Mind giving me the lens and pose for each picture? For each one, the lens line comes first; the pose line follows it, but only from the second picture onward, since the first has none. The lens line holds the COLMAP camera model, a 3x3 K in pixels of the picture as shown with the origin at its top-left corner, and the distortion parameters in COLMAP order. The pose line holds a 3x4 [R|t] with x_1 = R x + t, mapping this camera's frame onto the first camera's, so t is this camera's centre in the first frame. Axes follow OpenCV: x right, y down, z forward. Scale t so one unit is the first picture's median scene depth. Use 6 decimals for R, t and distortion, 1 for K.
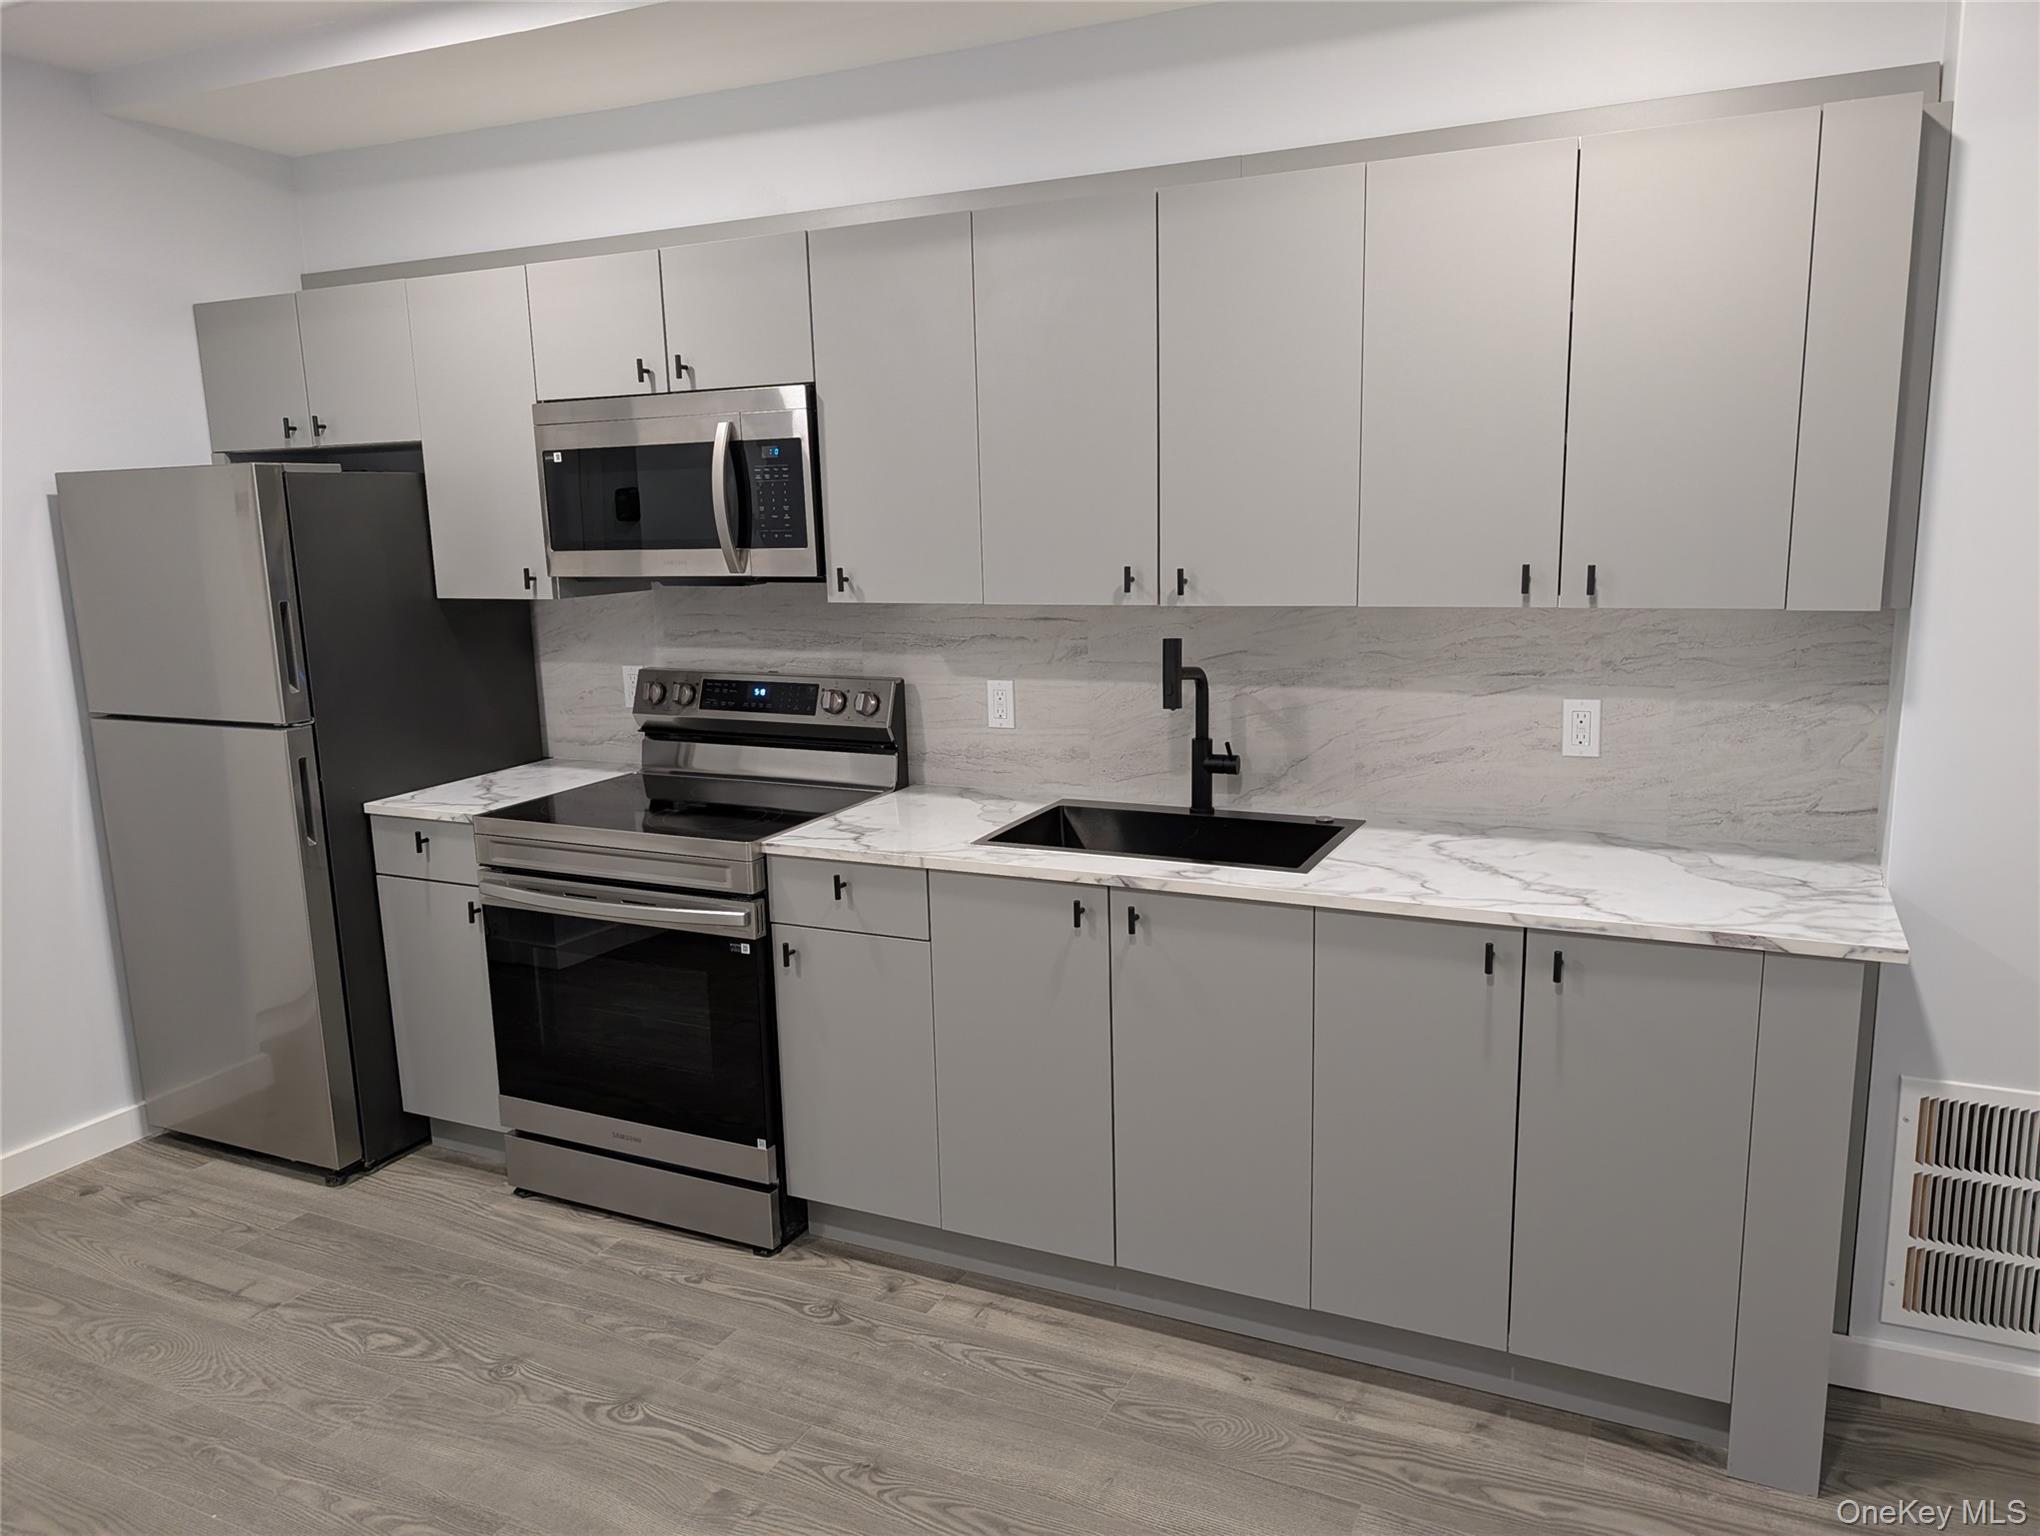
lens RADIAL K [[1453.8, 0, 1017.4], [0, 1453.8, 776.2], [0, 0, 1]] dist [0.014563, -0.018746]
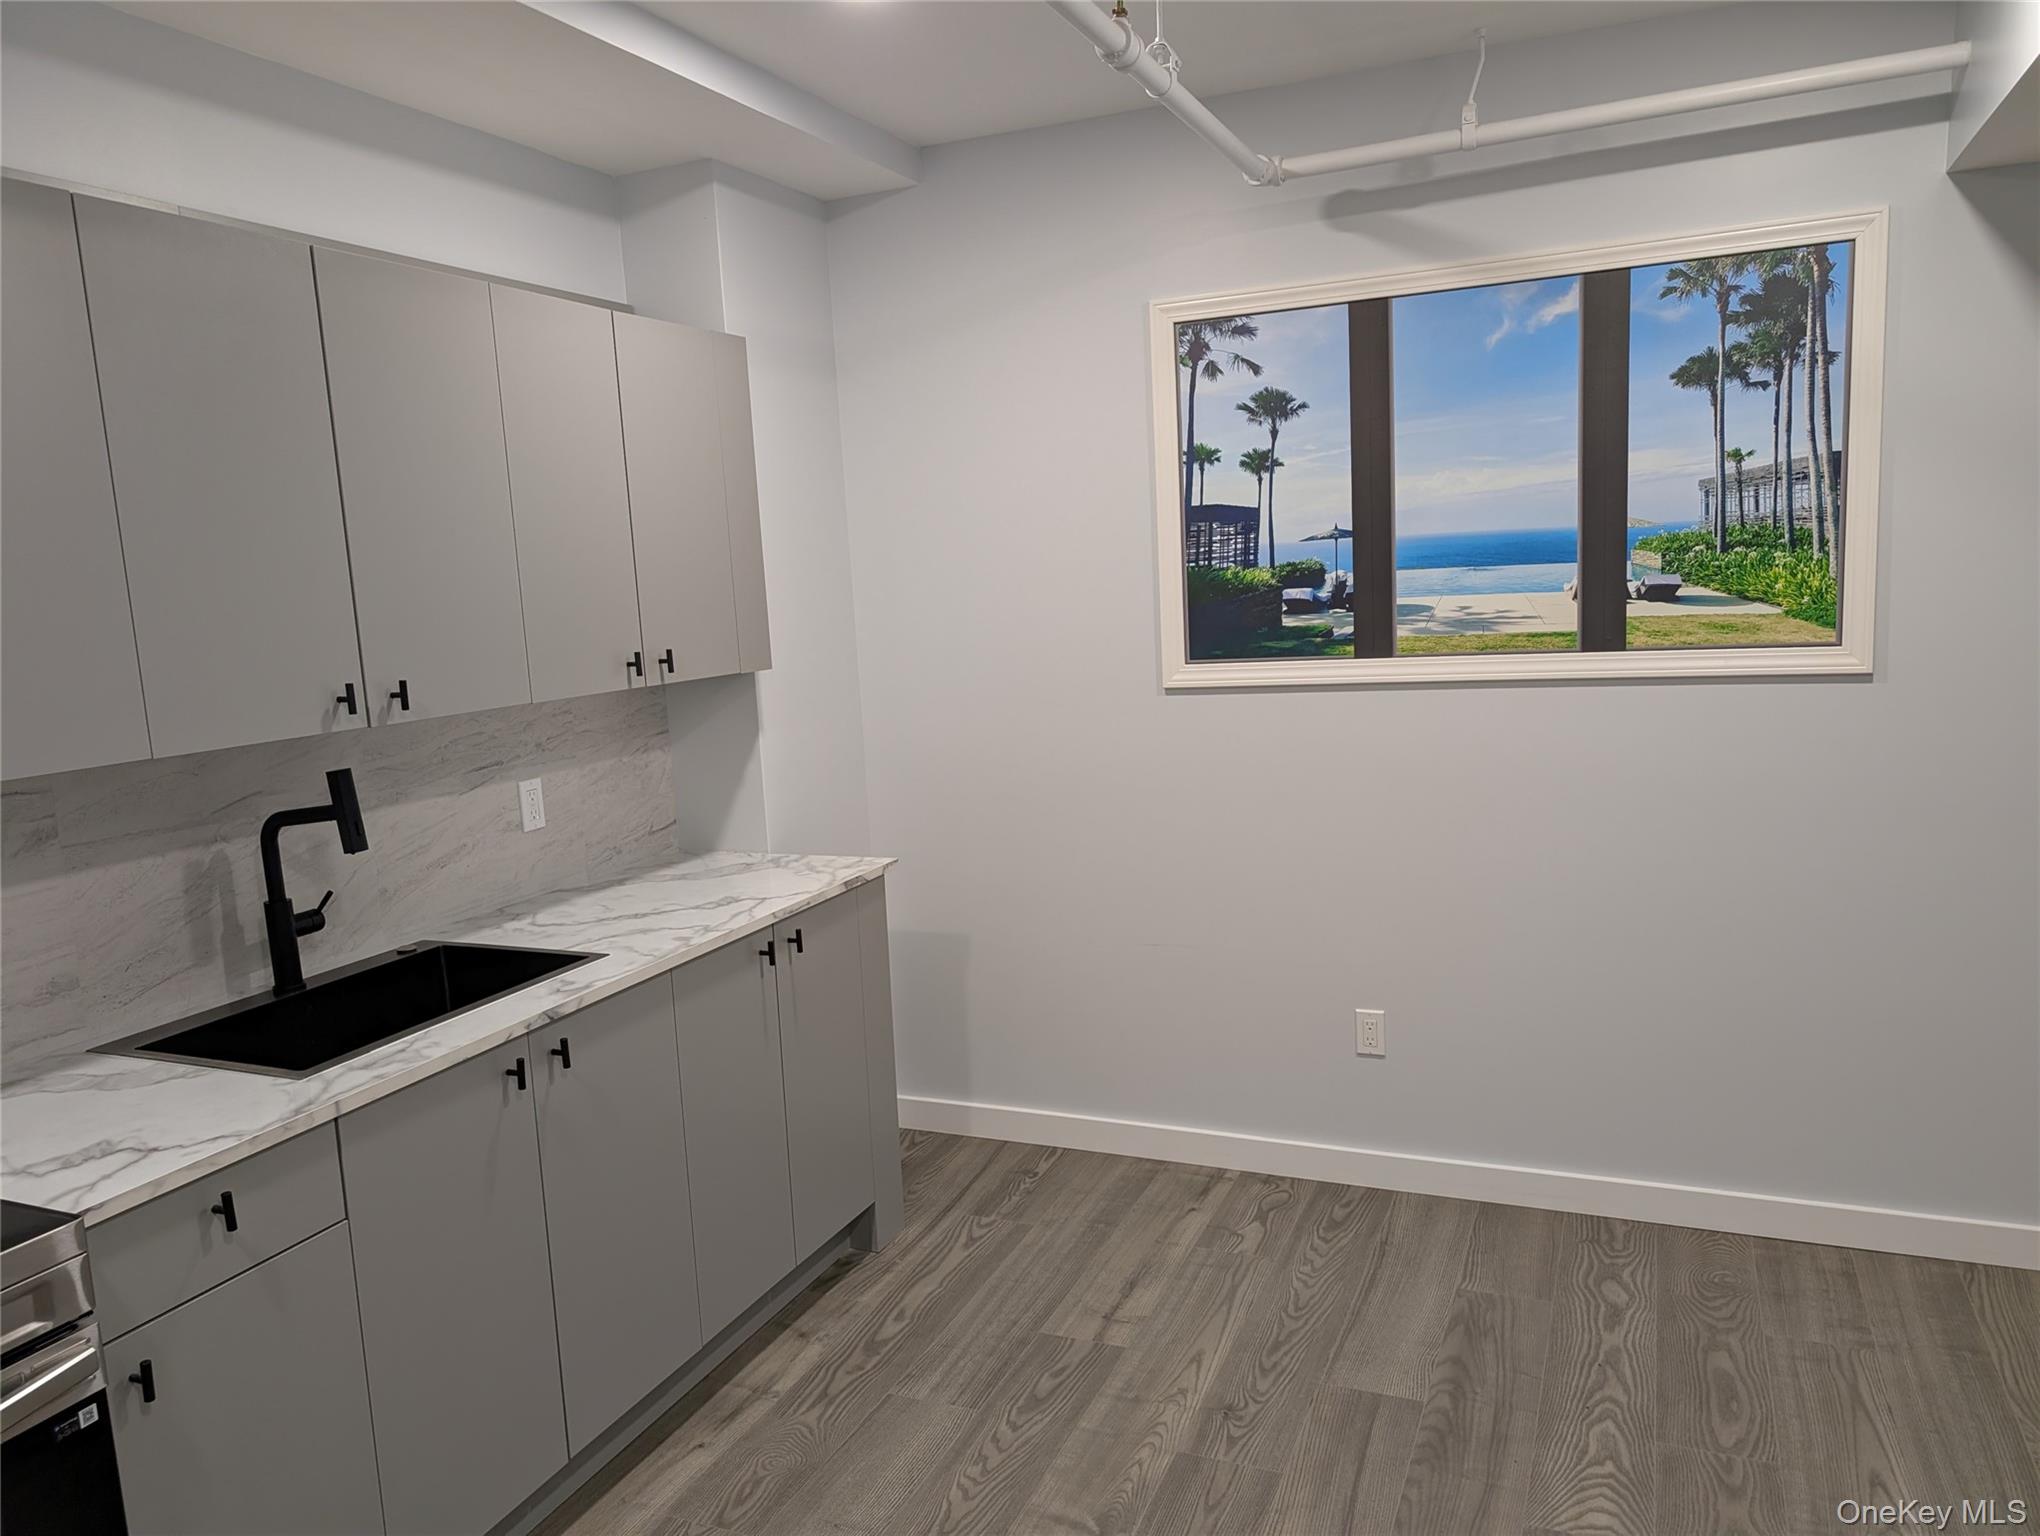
lens RADIAL K [[1463.1, 0, 1022.1], [0, 1463.1, 795.6], [0, 0, 1]] dist [0.019241, -0.011614]
pose [[-0.049662, -0.126486, 0.990724, -0.728090], [0.230960, 0.963608, 0.134601, -0.100396], [-0.971695, 0.235502, -0.018642, 0.616792]]
